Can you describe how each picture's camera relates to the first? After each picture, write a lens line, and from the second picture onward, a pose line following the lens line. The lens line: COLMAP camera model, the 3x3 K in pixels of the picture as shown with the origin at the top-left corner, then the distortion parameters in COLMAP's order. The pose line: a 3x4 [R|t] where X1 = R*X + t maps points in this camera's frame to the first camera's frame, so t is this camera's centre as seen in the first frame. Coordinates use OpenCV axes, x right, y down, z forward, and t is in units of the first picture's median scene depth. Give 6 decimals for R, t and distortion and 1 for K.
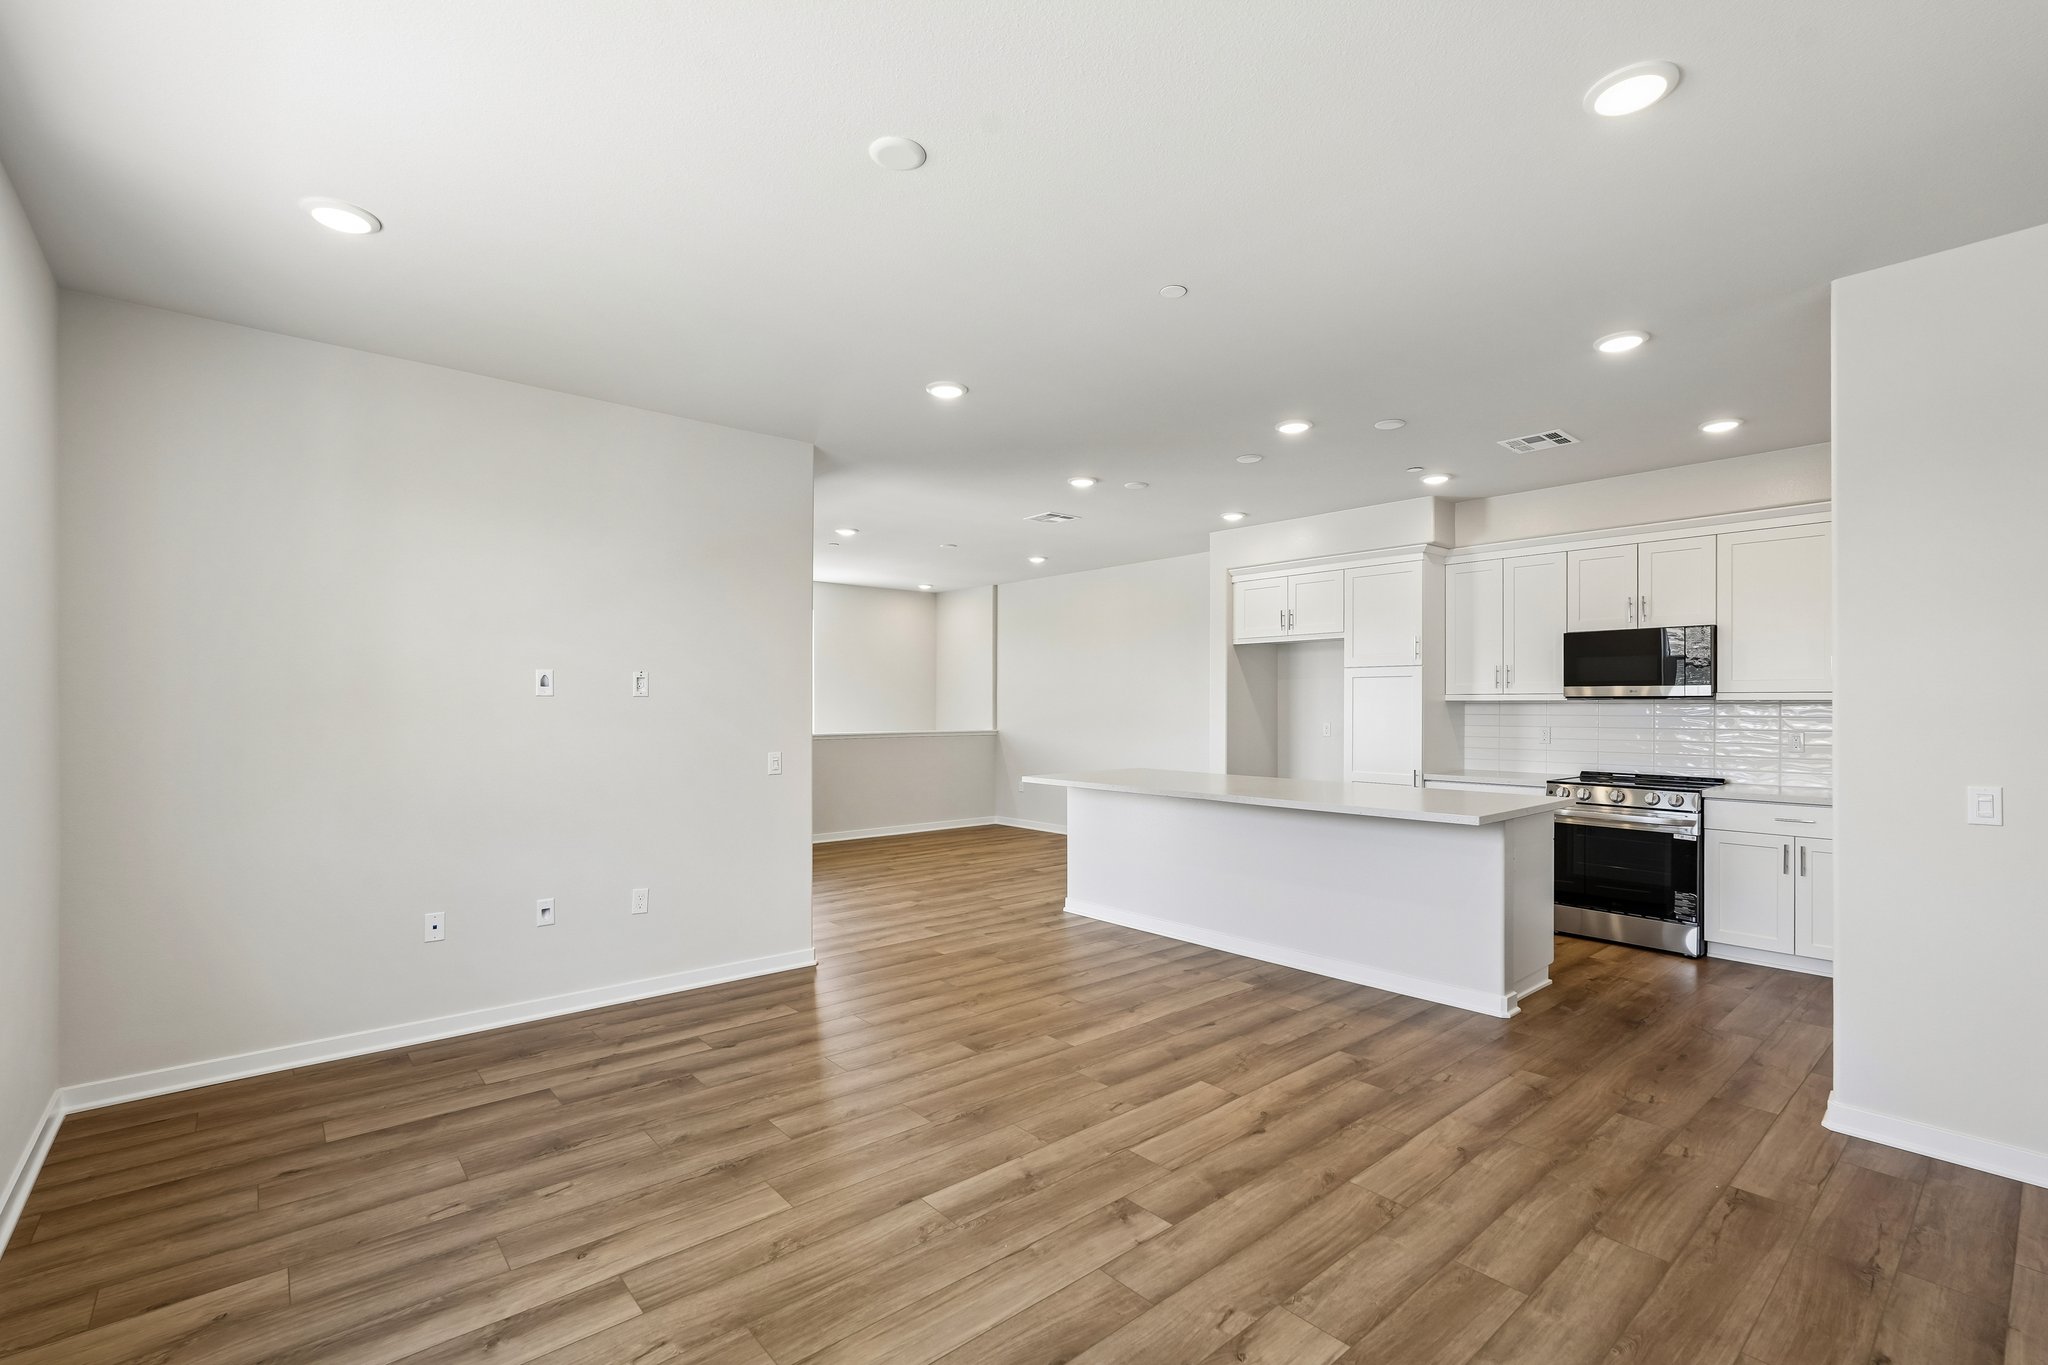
lens RADIAL K [[904.0, 0, 1046.9], [0, 904.0, 702.5], [0, 0, 1]] dist [-0.013378, 0.007319]
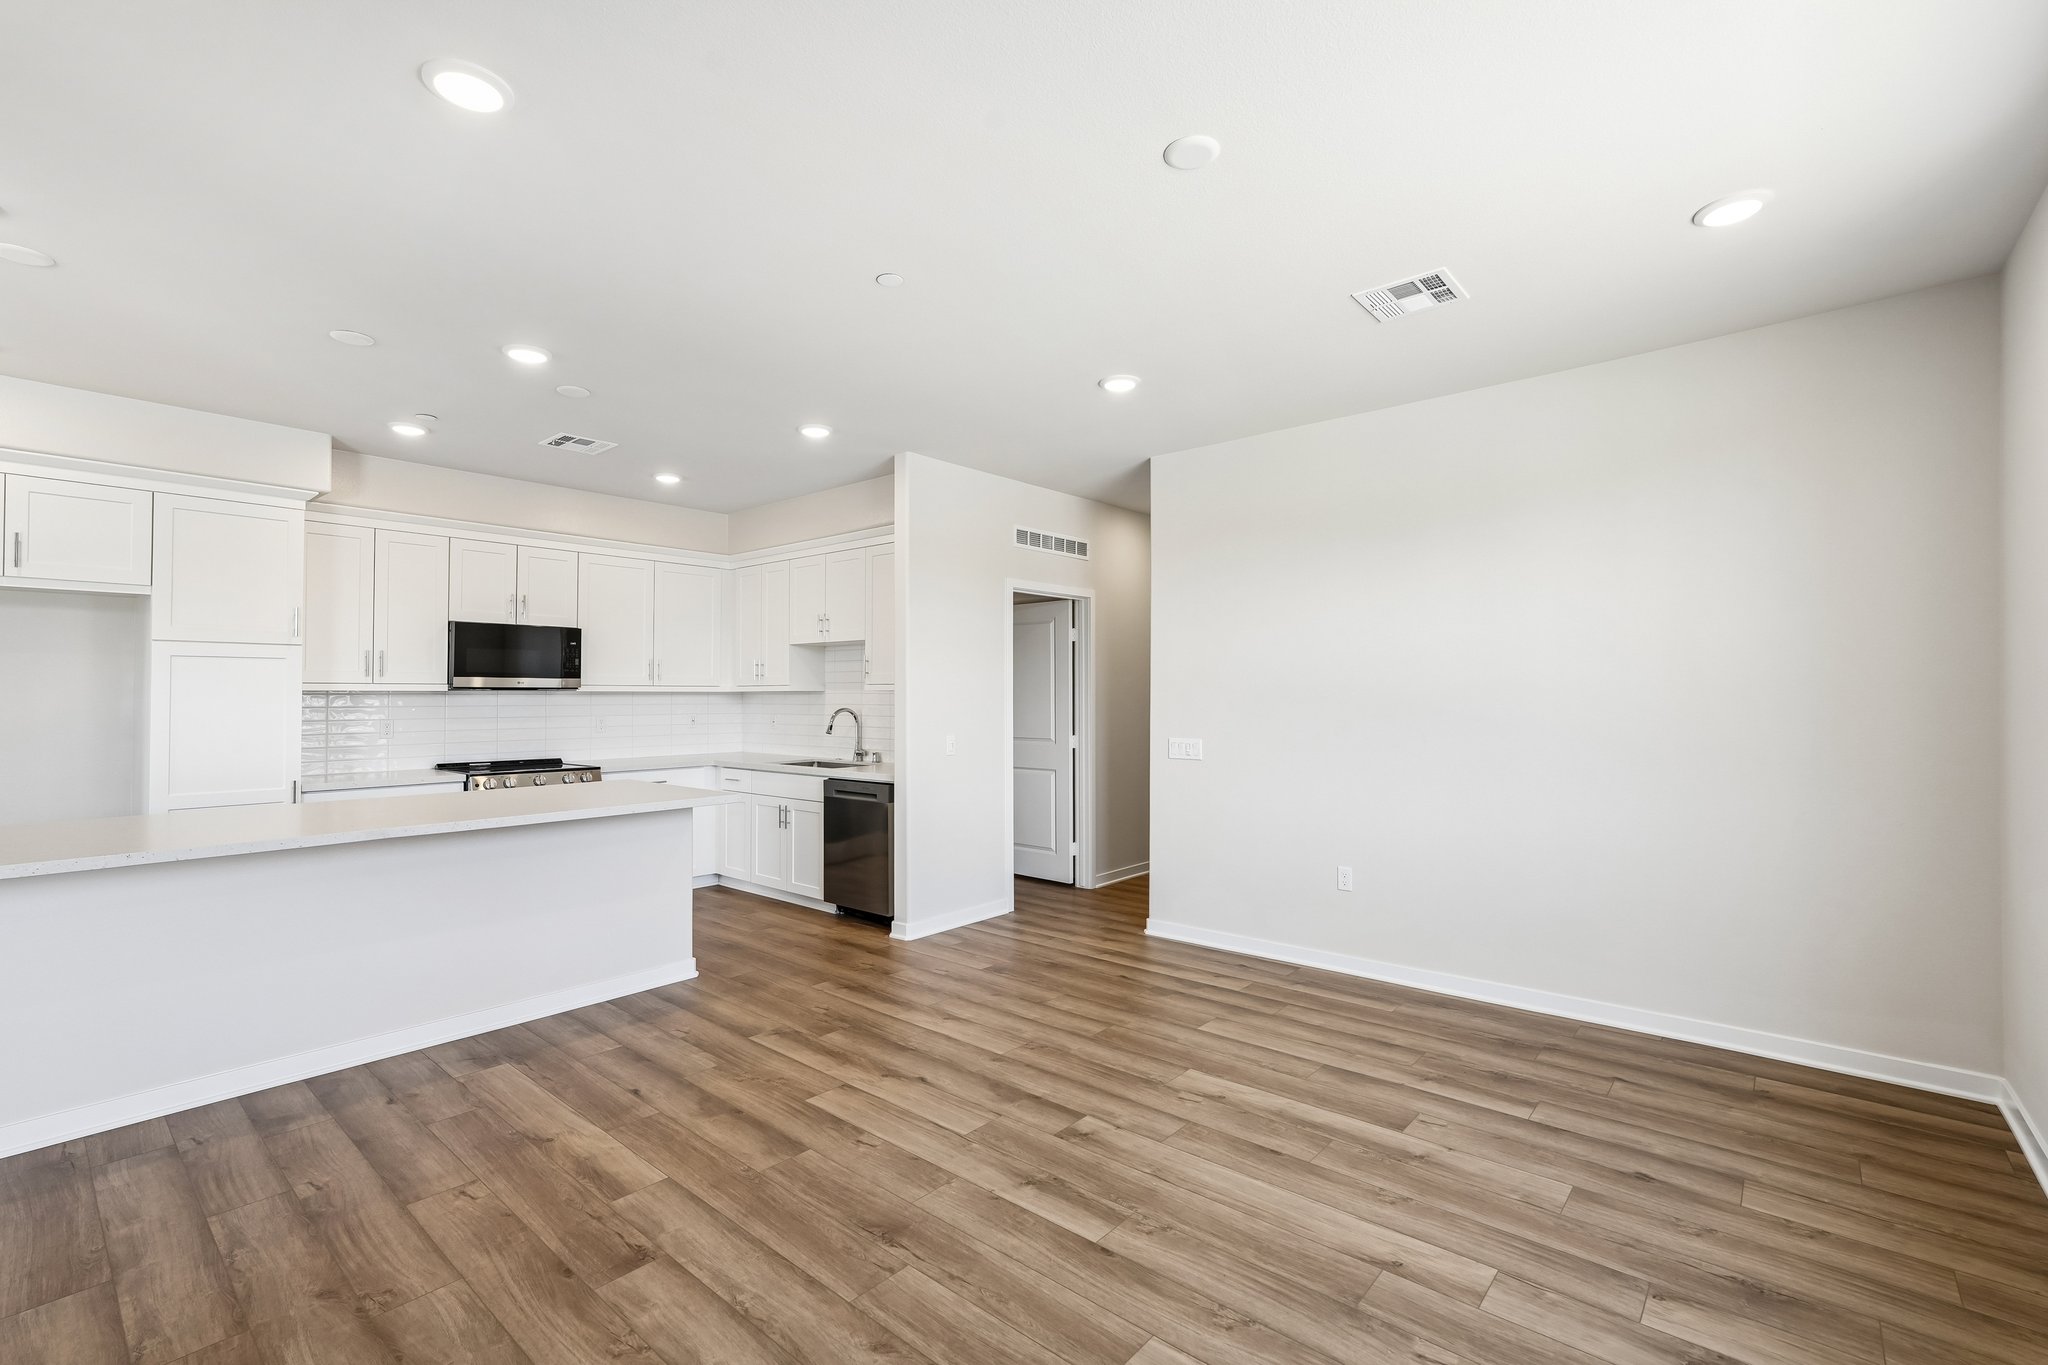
lens RADIAL K [[904.0, 0, 1002.7], [0, 904.0, 678.5], [0, 0, 1]] dist [-0.013378, 0.007319]
pose [[-0.118082, 0.017707, 0.992846, -0.772506], [-0.002739, 0.999831, -0.018157, 0.000583], [-0.993000, -0.004864, -0.118014, 0.895858]]
